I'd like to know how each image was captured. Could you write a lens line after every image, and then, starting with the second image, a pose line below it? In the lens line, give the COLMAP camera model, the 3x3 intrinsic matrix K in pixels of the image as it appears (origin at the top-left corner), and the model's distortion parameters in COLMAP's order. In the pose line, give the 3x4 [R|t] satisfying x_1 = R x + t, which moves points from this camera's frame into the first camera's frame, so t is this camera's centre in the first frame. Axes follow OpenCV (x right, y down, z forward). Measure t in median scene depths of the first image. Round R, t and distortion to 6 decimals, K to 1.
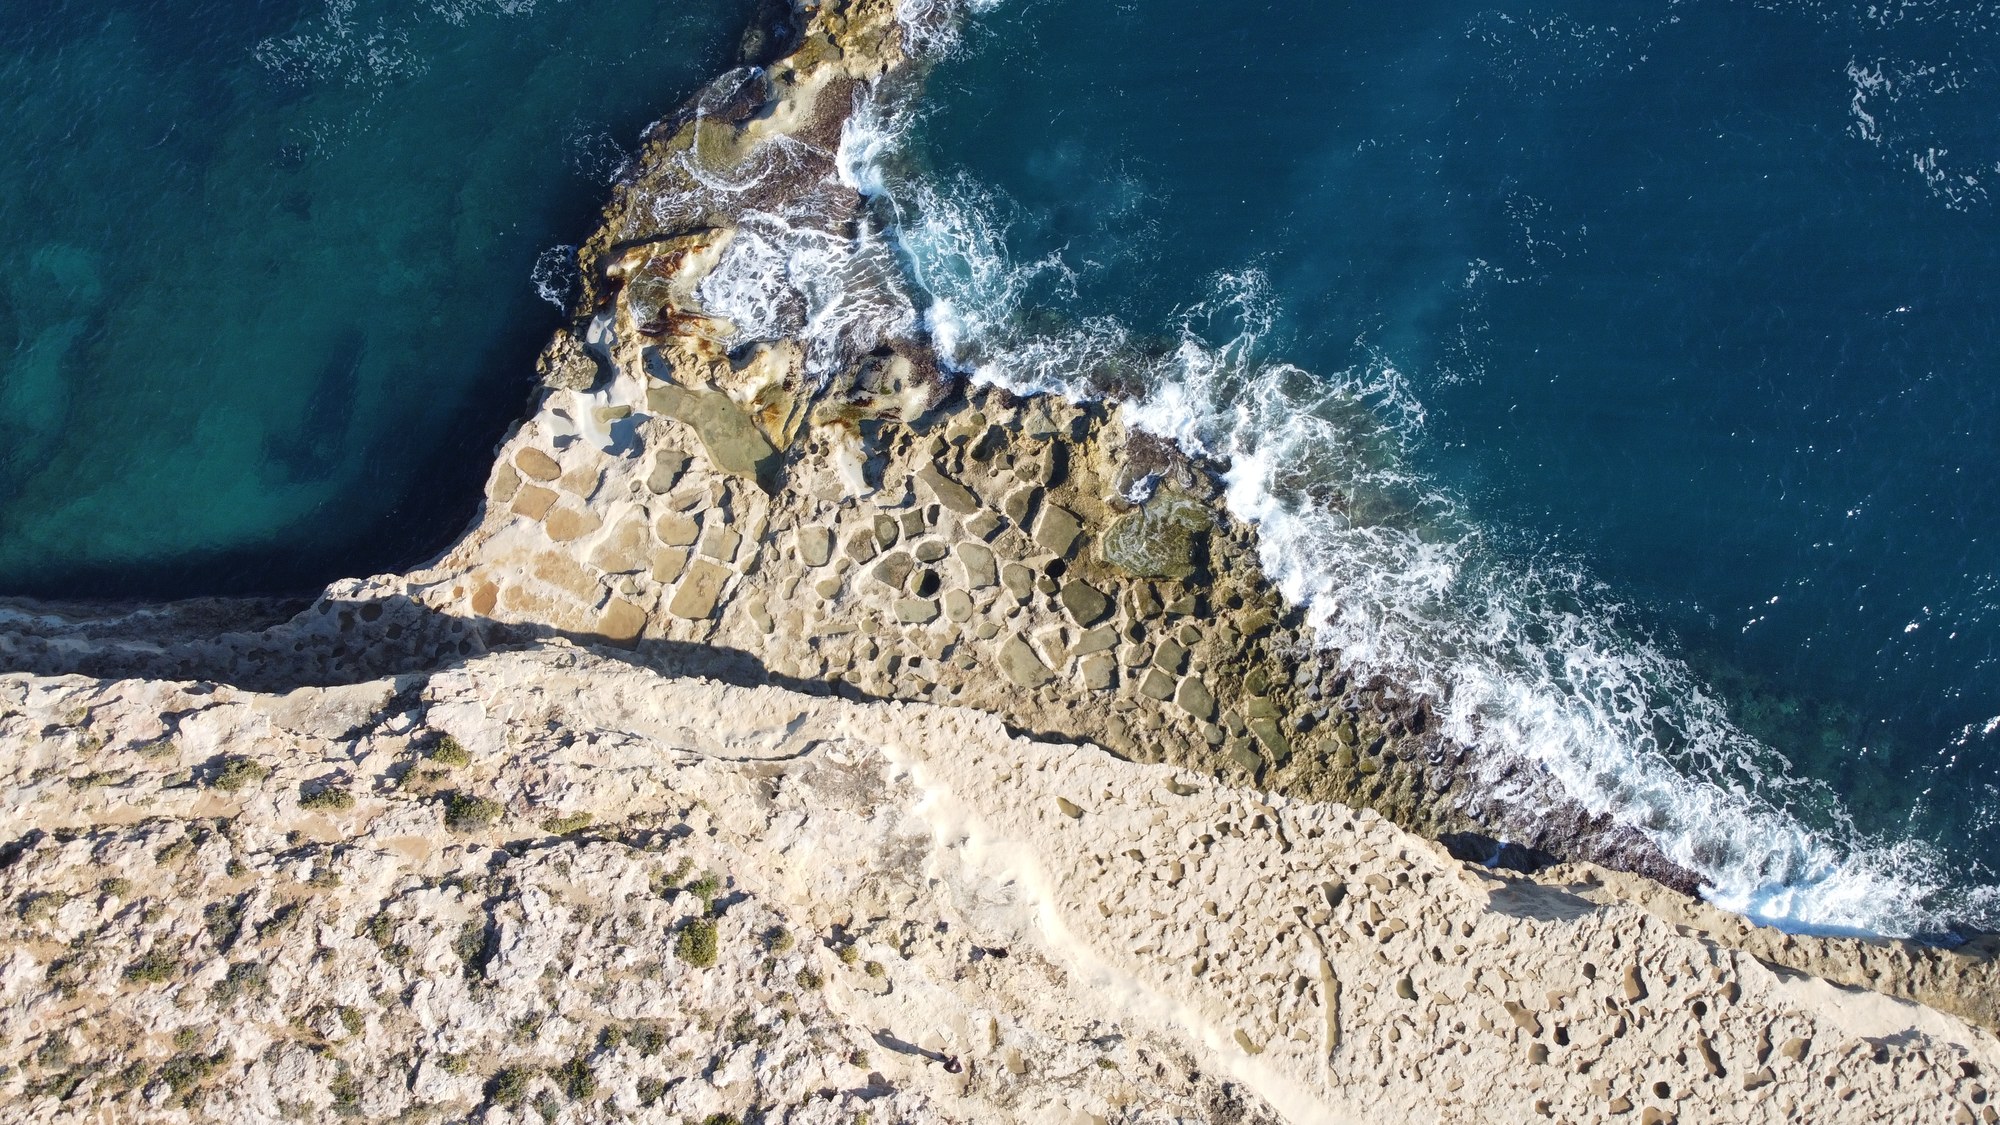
lens RADIAL K [[1507.9, 0, 1000.0], [0, 1507.9, 562.5], [0, 0, 1]] dist [0.005774, -0.005747]
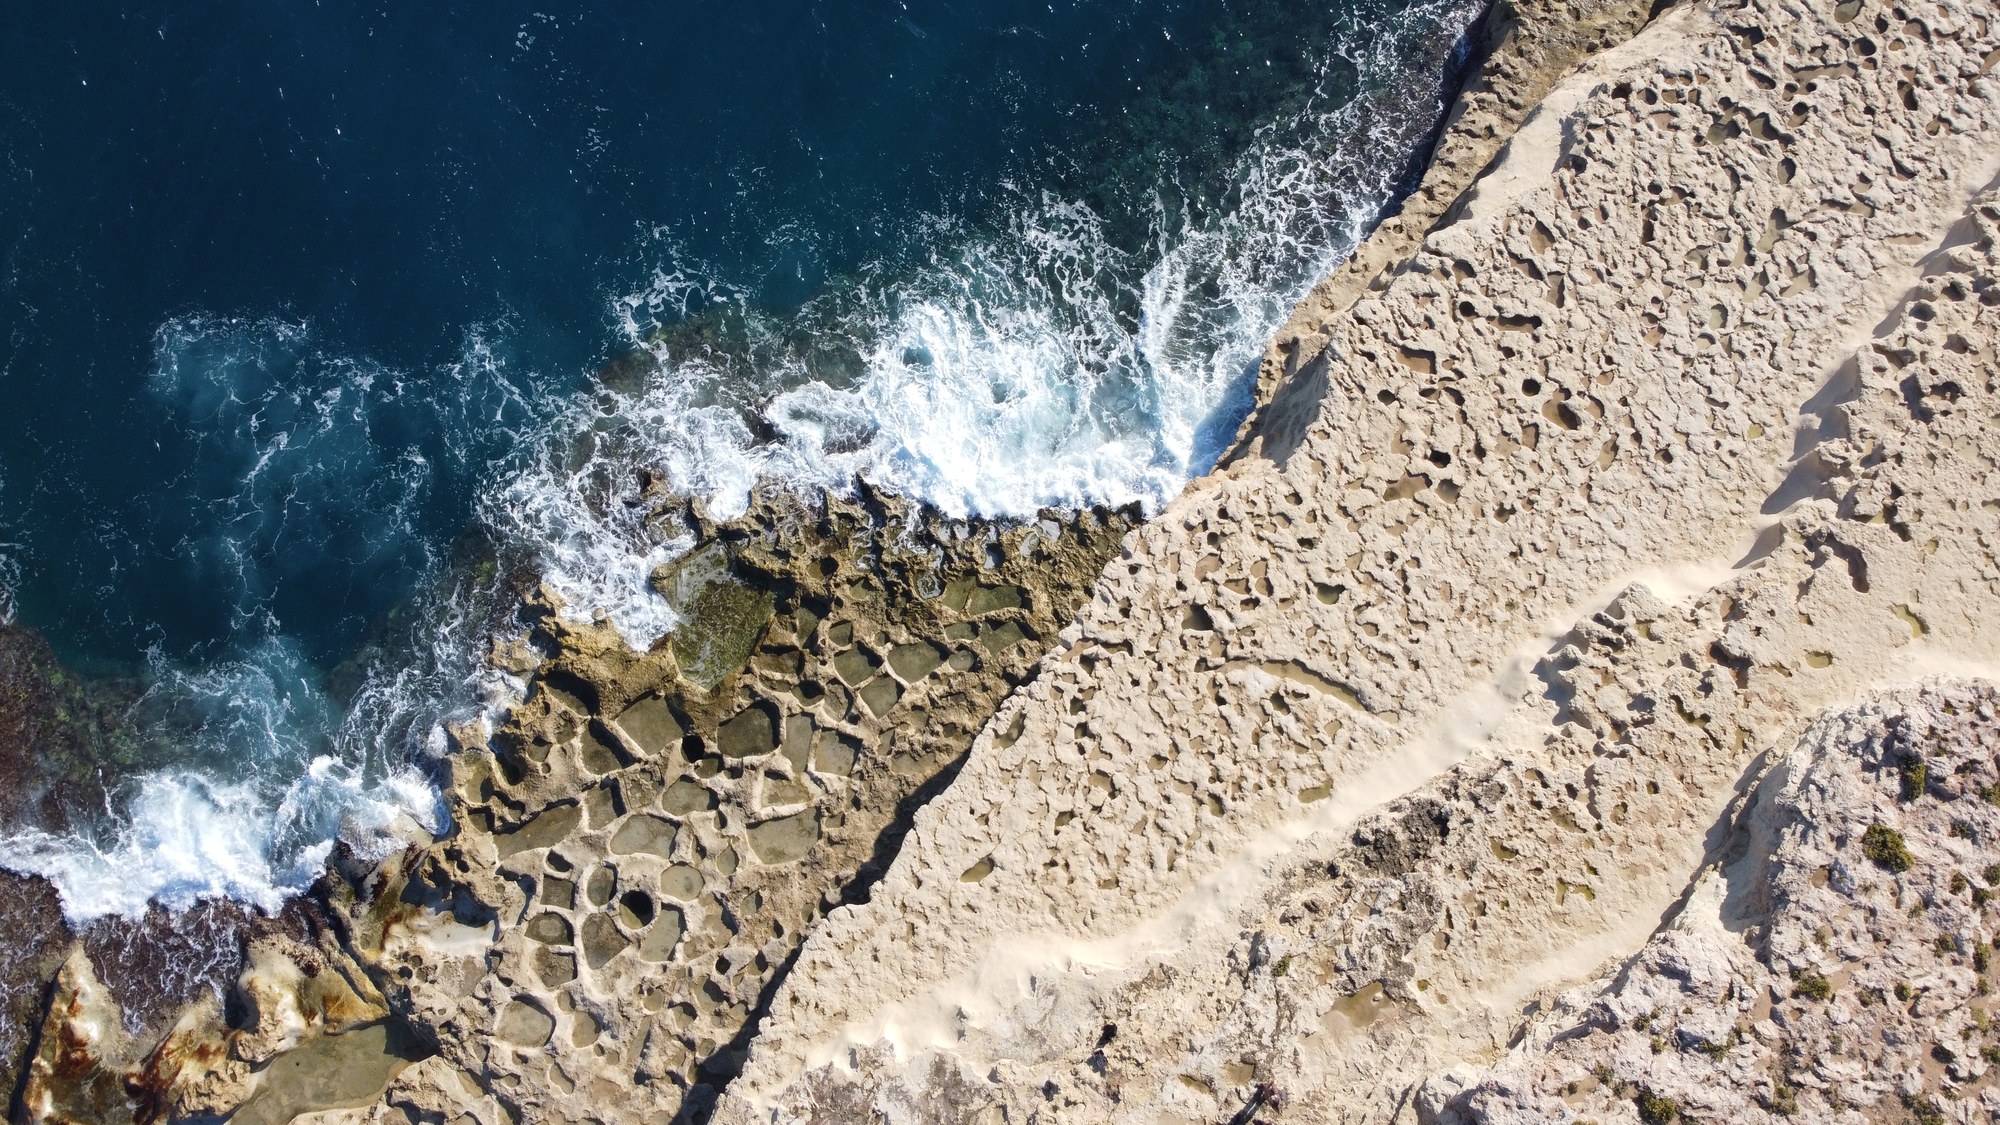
lens RADIAL K [[1514.2, 0, 1000.0], [0, 1514.2, 562.5], [0, 0, 1]] dist [0.010158, -0.027688]
pose [[0.408209, -0.892451, 0.192087, 0.040506], [0.885008, 0.438487, 0.156492, -0.022889], [-0.223889, 0.106117, 0.968820, 0.192596]]
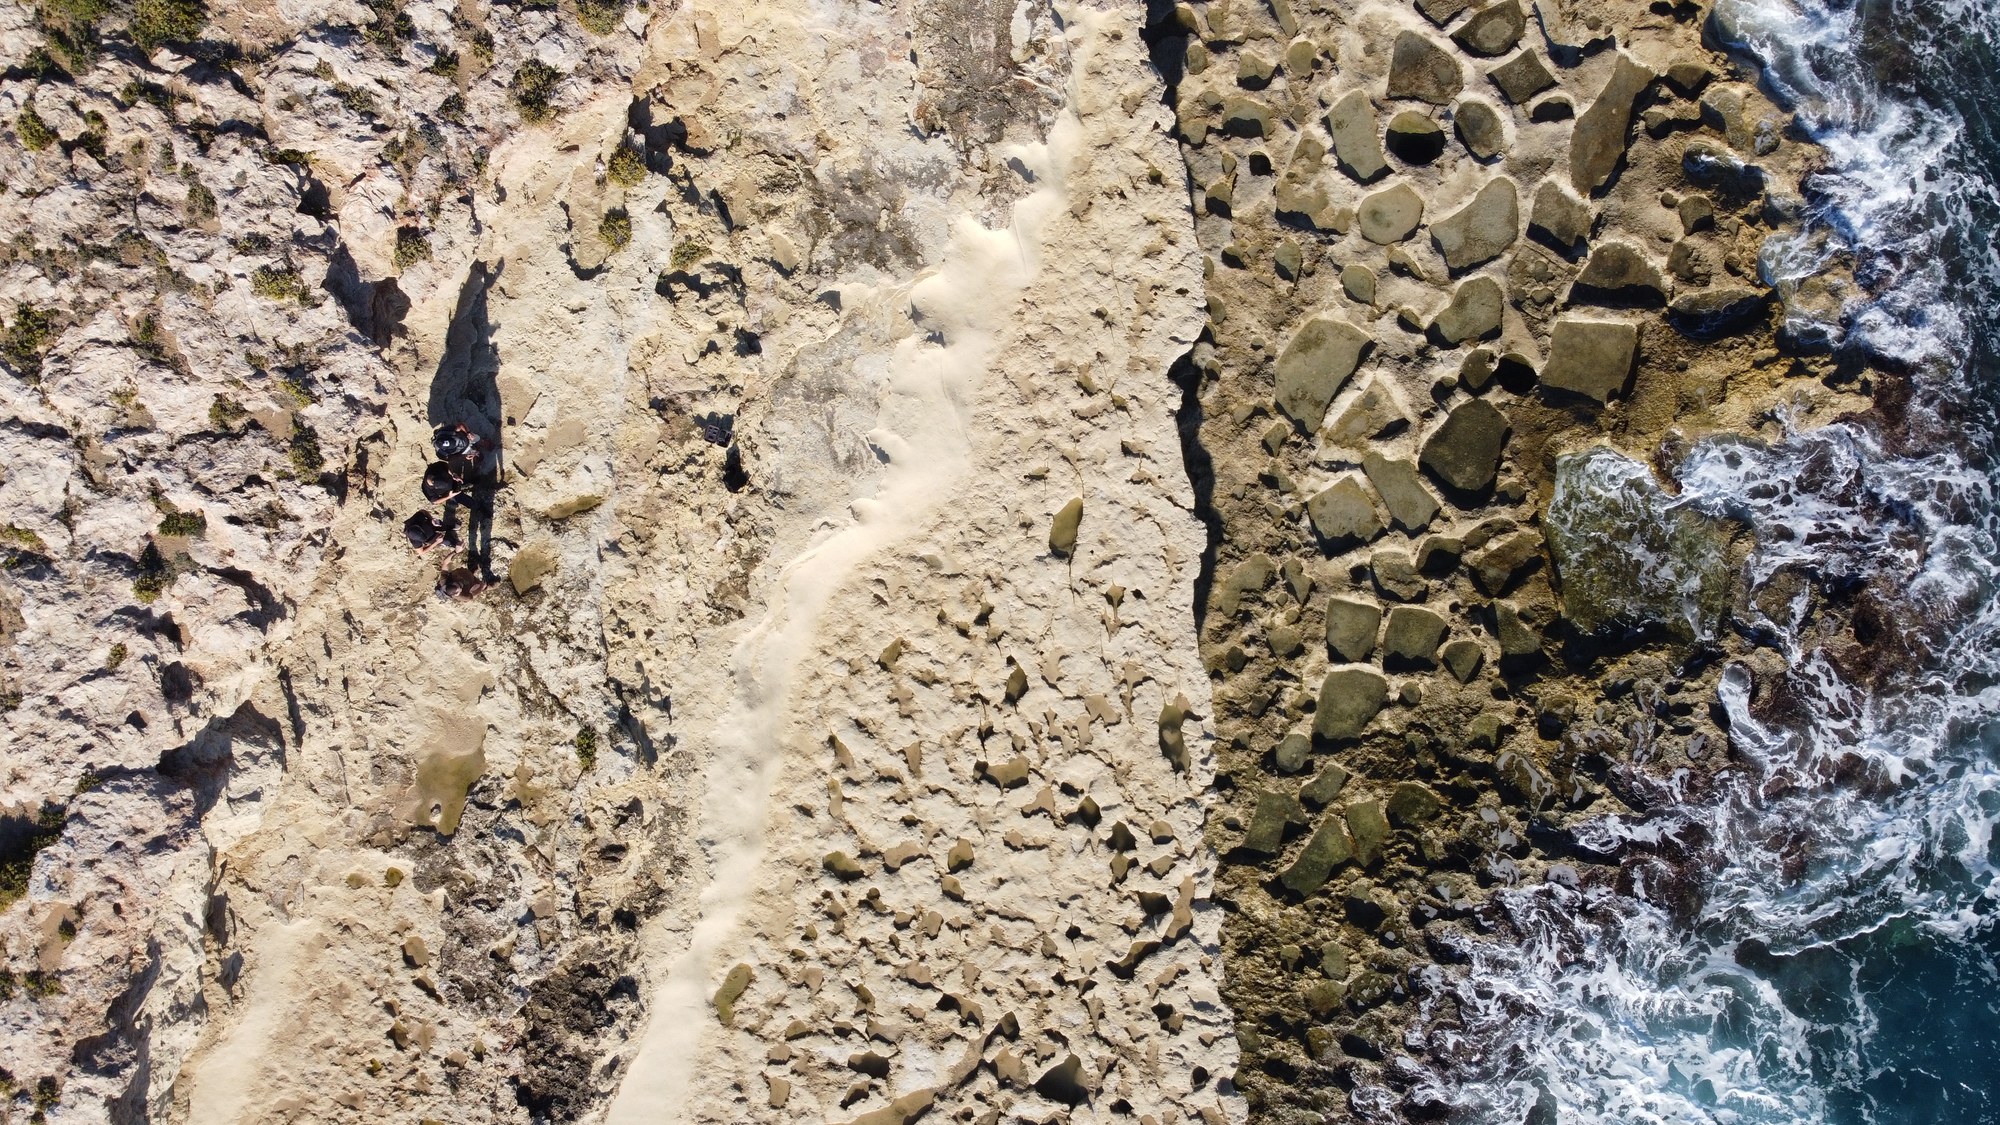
lens RADIAL K [[1507.9, 0, 1000.0], [0, 1507.9, 562.5], [0, 0, 1]] dist [0.005774, -0.005747]
pose [[0.297225, 0.954560, 0.021744, 0.037539], [-0.925855, 0.282572, 0.250890, 0.060850], [0.233345, -0.094703, 0.967771, 0.497675]]
